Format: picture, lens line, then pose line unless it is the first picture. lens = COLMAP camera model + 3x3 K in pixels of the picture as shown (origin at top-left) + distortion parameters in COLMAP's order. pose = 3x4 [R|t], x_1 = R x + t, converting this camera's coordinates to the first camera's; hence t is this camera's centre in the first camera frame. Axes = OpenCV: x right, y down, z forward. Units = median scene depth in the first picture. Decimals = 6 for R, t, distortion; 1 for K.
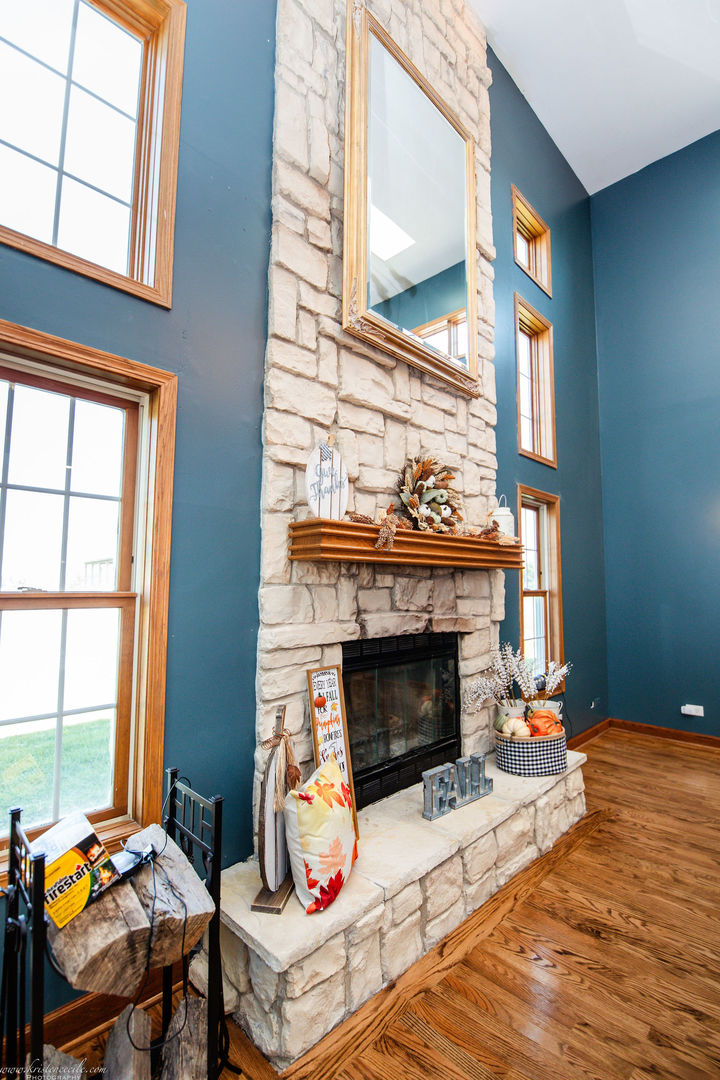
lens RADIAL K [[480.8, 0, 357.4], [0, 480.8, 547.6], [0, 0, 1]] dist [-0.009623, -0.005461]
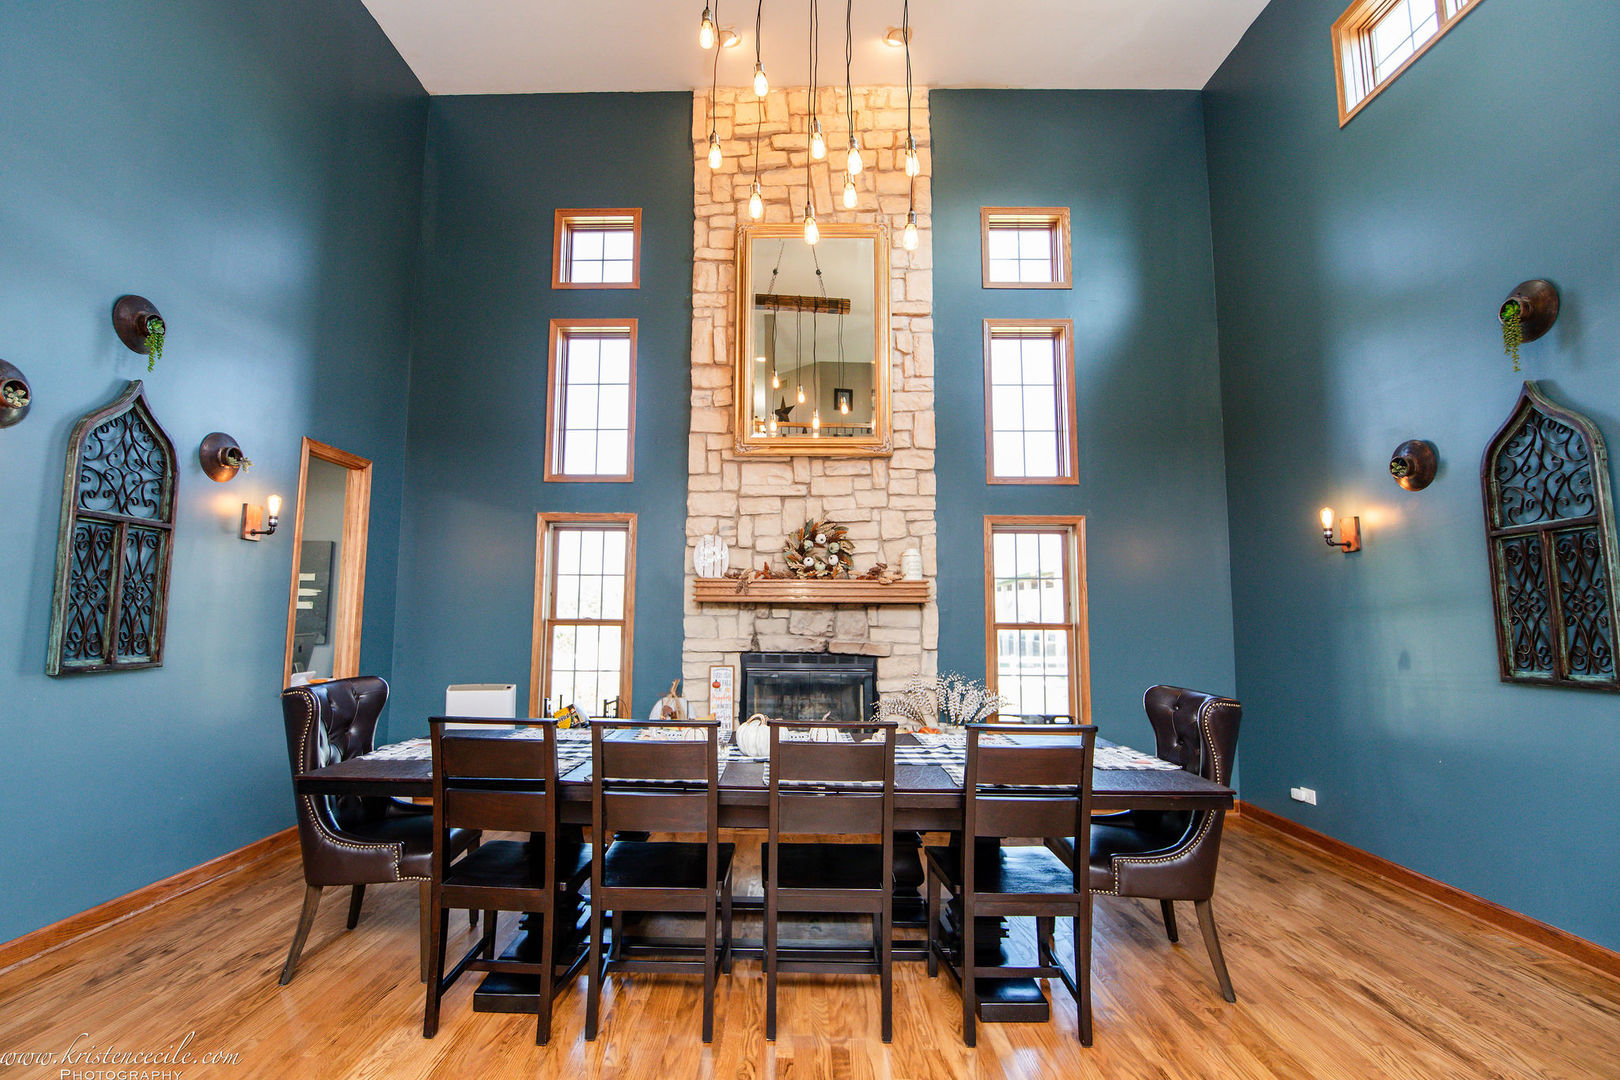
lens RADIAL K [[721.2, 0, 776.9], [0, 721.2, 545.0], [0, 0, 1]] dist [-0.009623, -0.005461]
pose [[0.695748, -0.073030, -0.714564, 1.648573], [0.049795, 0.997328, -0.053446, -0.020386], [0.716558, 0.001603, 0.697526, -0.533485]]
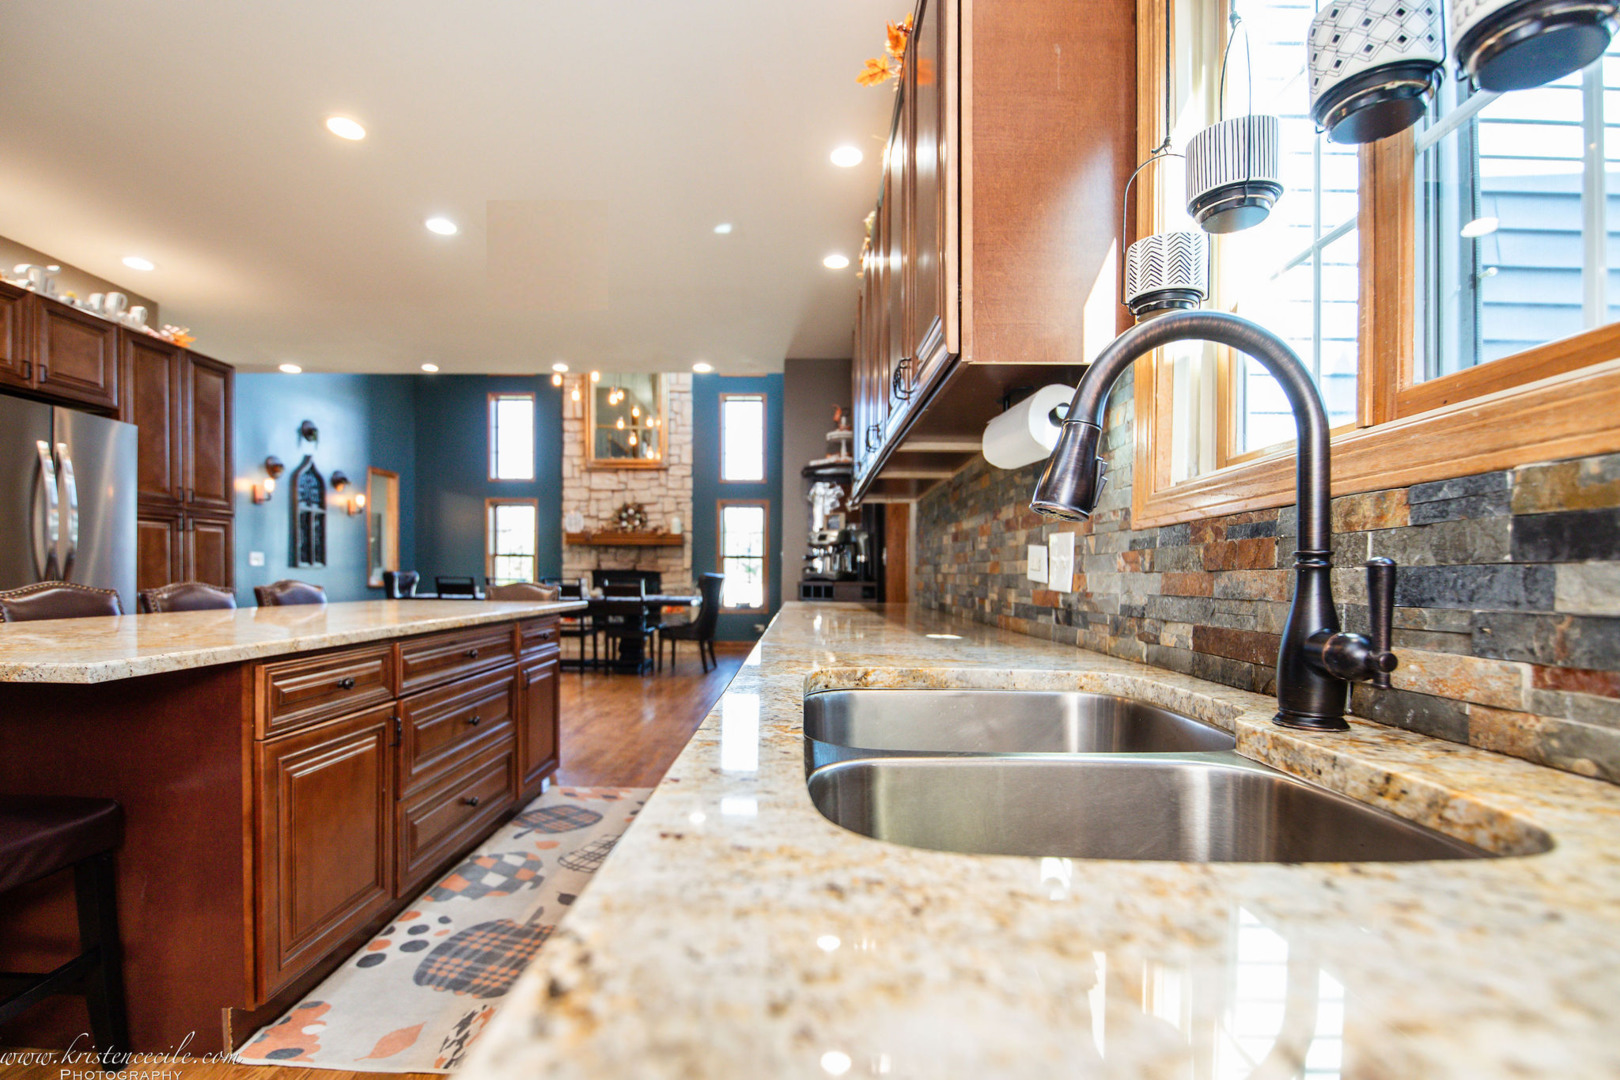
lens RADIAL K [[756.4, 0, 794.7], [0, 756.4, 595.5], [0, 0, 1]] dist [-0.002418, -0.000264]
pose [[0.699869, 0.015558, -0.714101, 4.076198], [0.051380, 0.996076, 0.072057, 0.069201], [0.712421, -0.087121, 0.696324, -1.383727]]
